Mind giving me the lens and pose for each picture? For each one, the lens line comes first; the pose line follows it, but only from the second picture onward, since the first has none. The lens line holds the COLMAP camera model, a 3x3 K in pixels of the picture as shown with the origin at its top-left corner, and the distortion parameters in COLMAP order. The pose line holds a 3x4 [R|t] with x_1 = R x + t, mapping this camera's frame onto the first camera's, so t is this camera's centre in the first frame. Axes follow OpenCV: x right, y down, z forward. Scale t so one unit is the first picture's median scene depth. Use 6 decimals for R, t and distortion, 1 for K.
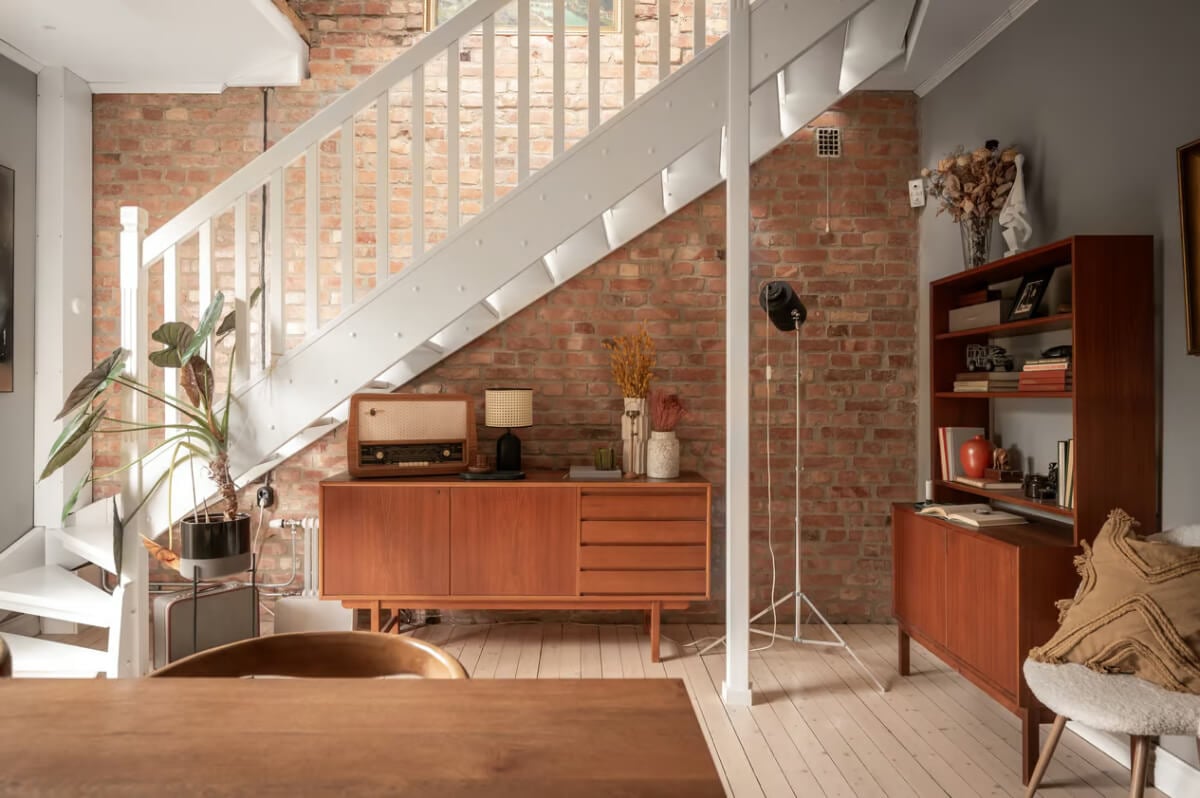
lens RADIAL K [[720.3, 0, 594.9], [0, 720.3, 392.3], [0, 0, 1]] dist [-0.006997, -0.002661]
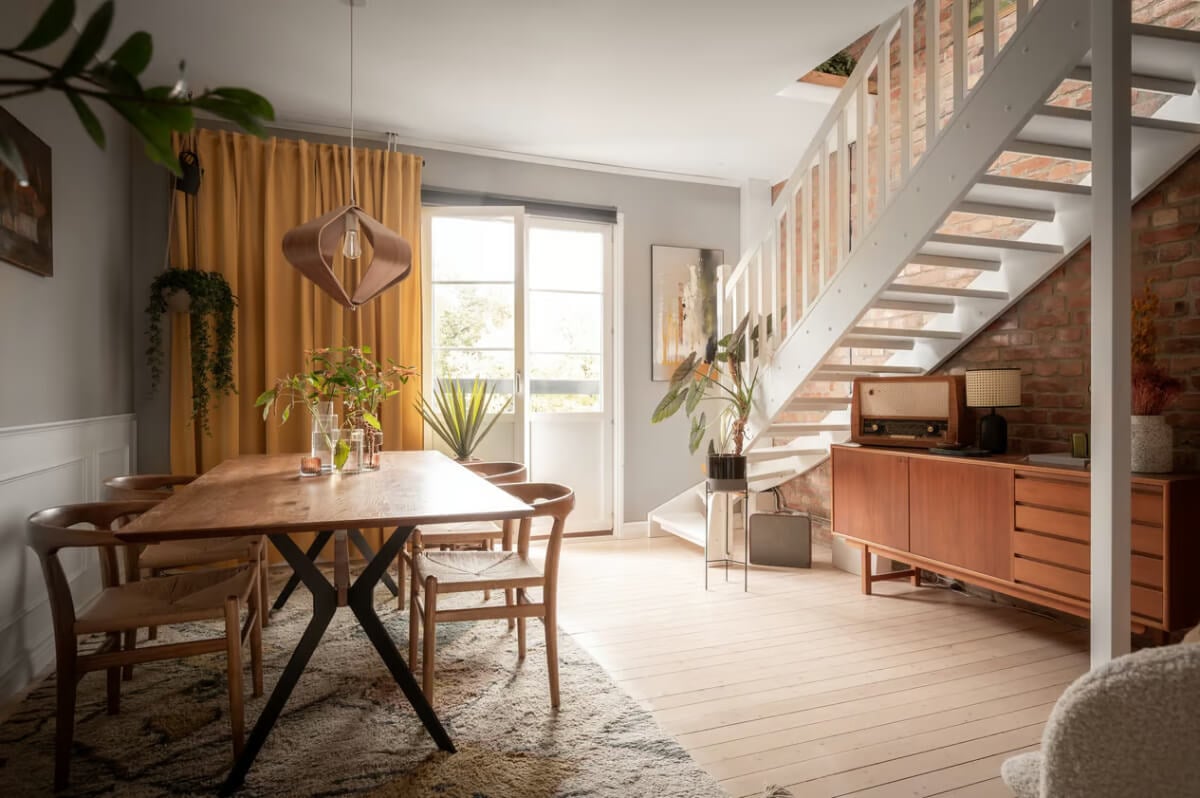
lens RADIAL K [[680.0, 0, 599.5], [0, 680.0, 393.8], [0, 0, 1]] dist [-0.005775, -0.001649]
pose [[0.350592, 0.000307, -0.936528, 0.566271], [0.002901, 0.999995, 0.001414, 0.025891], [0.936524, -0.003213, 0.350589, 0.150886]]
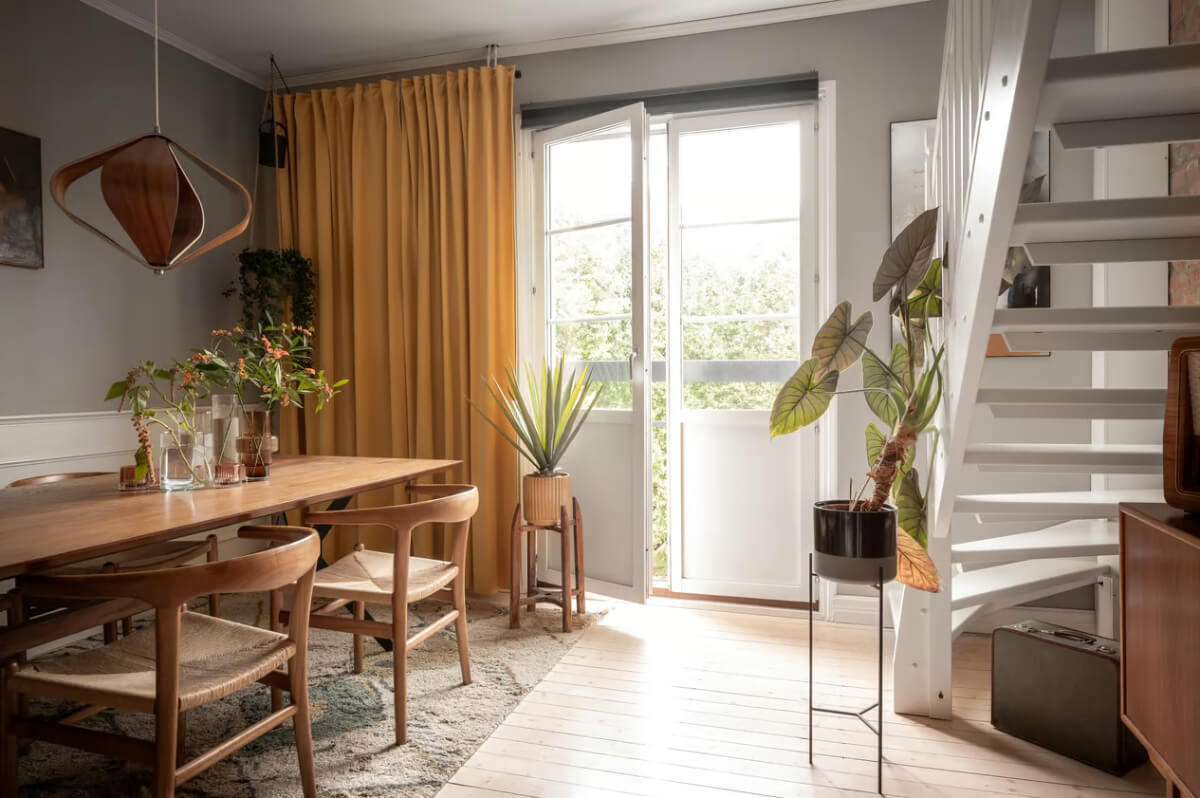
lens RADIAL K [[765.5, 0, 604.5], [0, 765.5, 391.2], [0, 0, 1]] dist [0.000397, -0.000524]
pose [[-0.308558, 0.015032, -0.951087, 0.252980], [0.009078, 0.999876, 0.012858, 0.025894], [0.951162, -0.004667, -0.308656, 0.724103]]
